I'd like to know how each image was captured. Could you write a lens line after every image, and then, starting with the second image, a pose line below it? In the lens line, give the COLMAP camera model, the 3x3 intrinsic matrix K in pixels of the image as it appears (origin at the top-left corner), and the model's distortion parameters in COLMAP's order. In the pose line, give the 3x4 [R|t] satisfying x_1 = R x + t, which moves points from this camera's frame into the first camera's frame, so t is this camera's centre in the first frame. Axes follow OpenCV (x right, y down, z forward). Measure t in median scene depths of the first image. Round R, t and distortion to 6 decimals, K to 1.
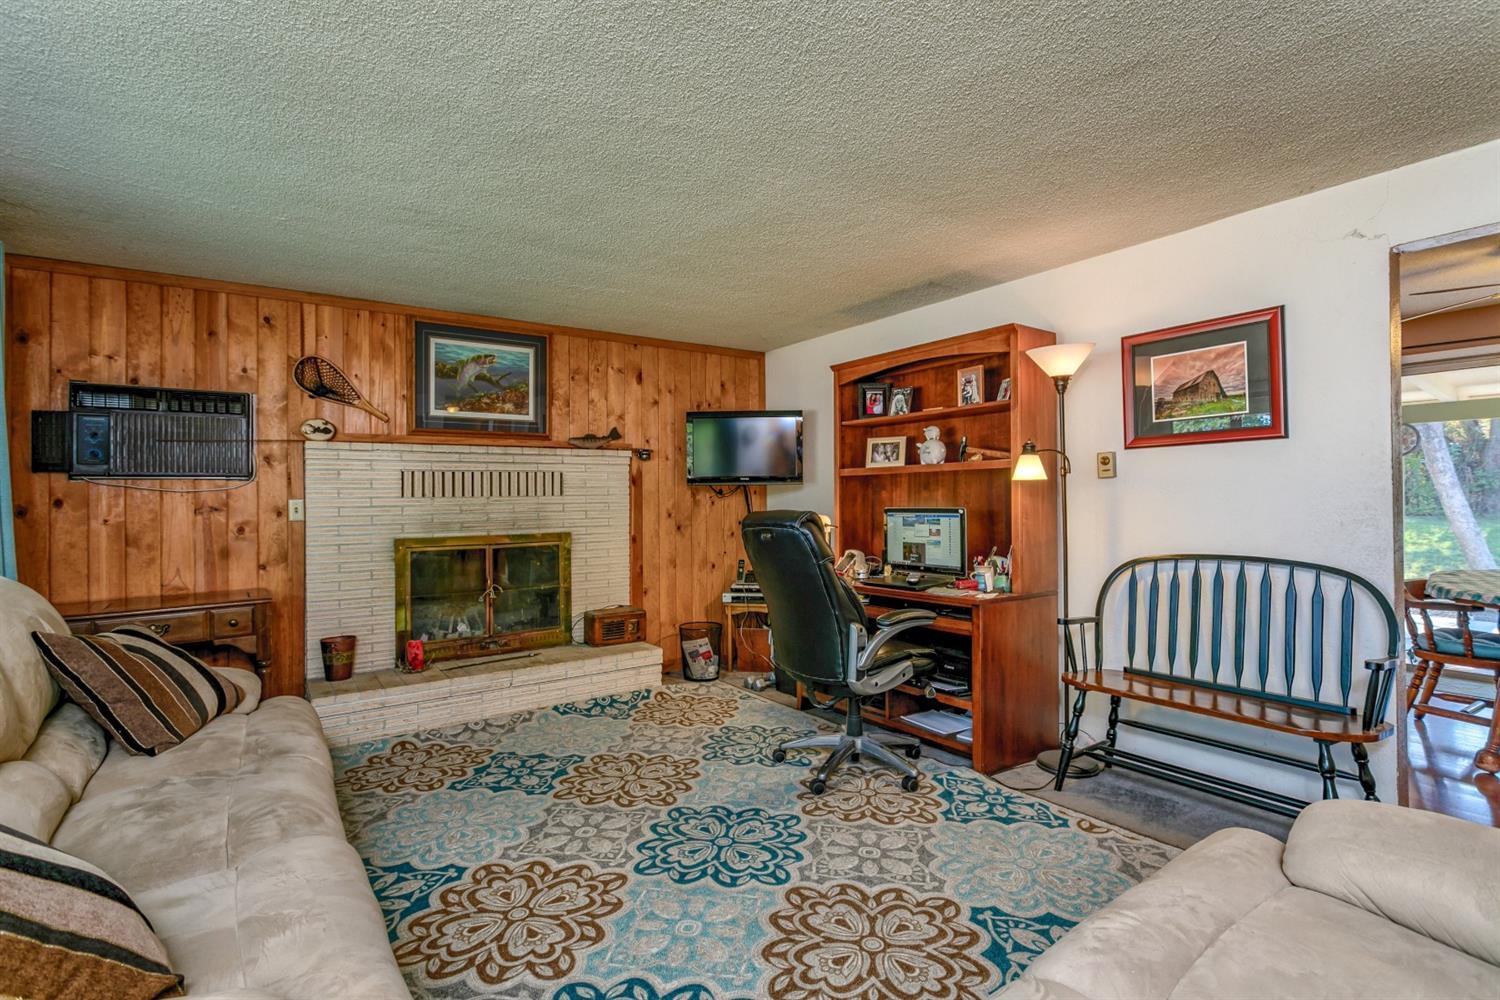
lens RADIAL K [[722.2, 0, 743.0], [0, 722.2, 490.4], [0, 0, 1]] dist [0.003063, 0.000777]
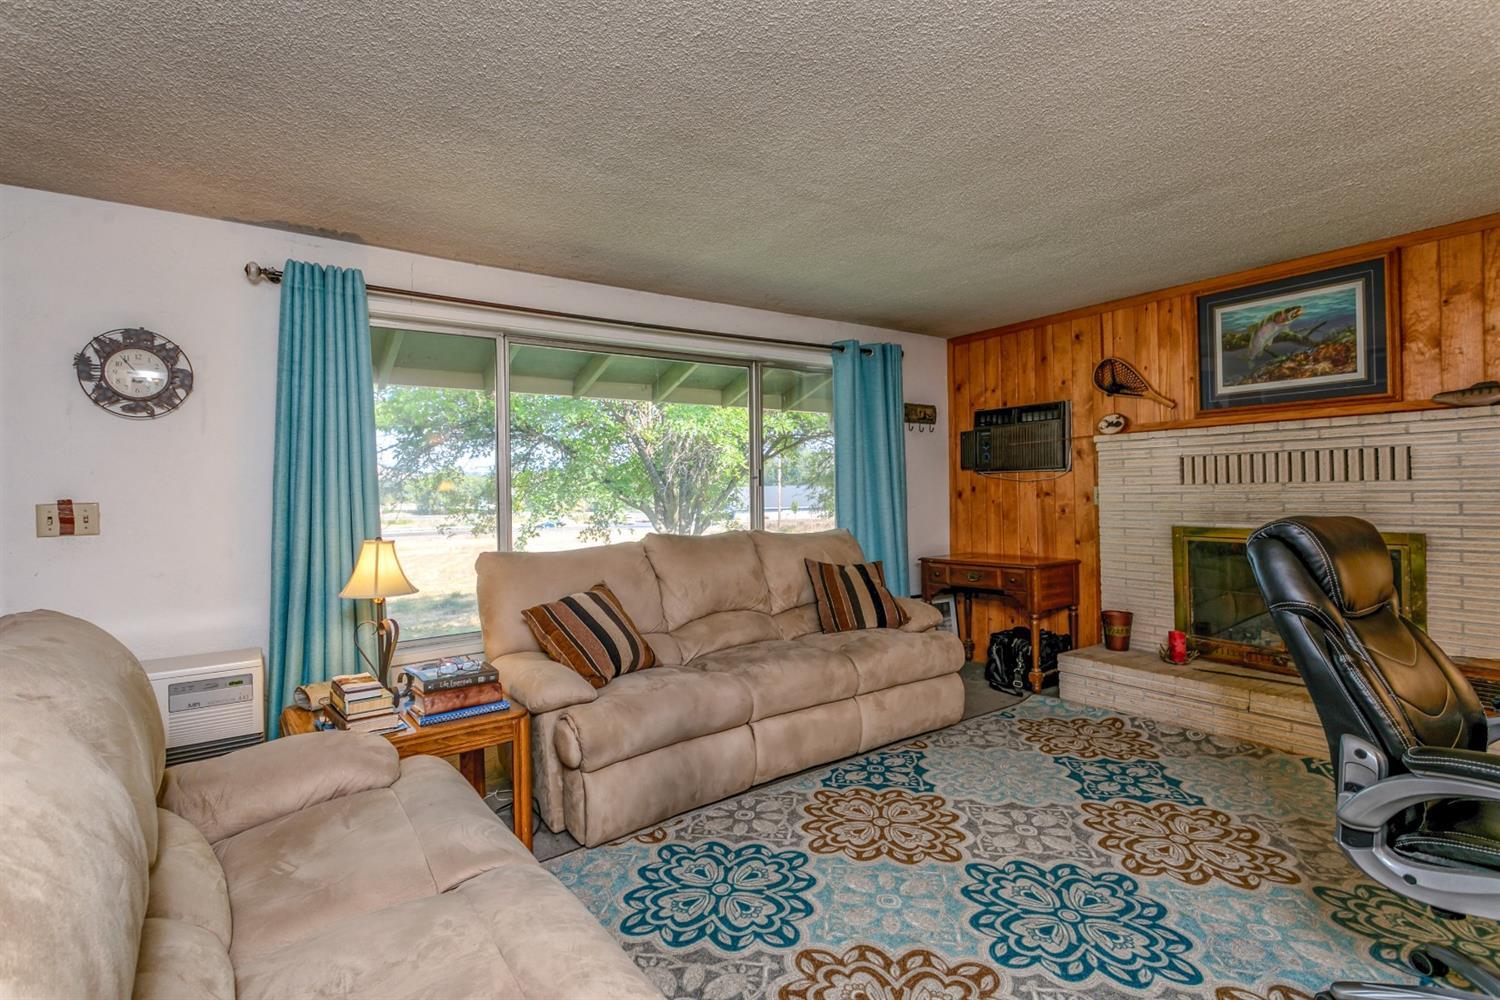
lens RADIAL K [[722.2, 0, 743.0], [0, 722.2, 490.4], [0, 0, 1]] dist [0.003063, 0.000777]
pose [[-0.010188, 0.013935, -0.999851, 0.534742], [0.029841, 0.999462, 0.013625, -0.013597], [0.999503, -0.029697, -0.010599, 0.438542]]
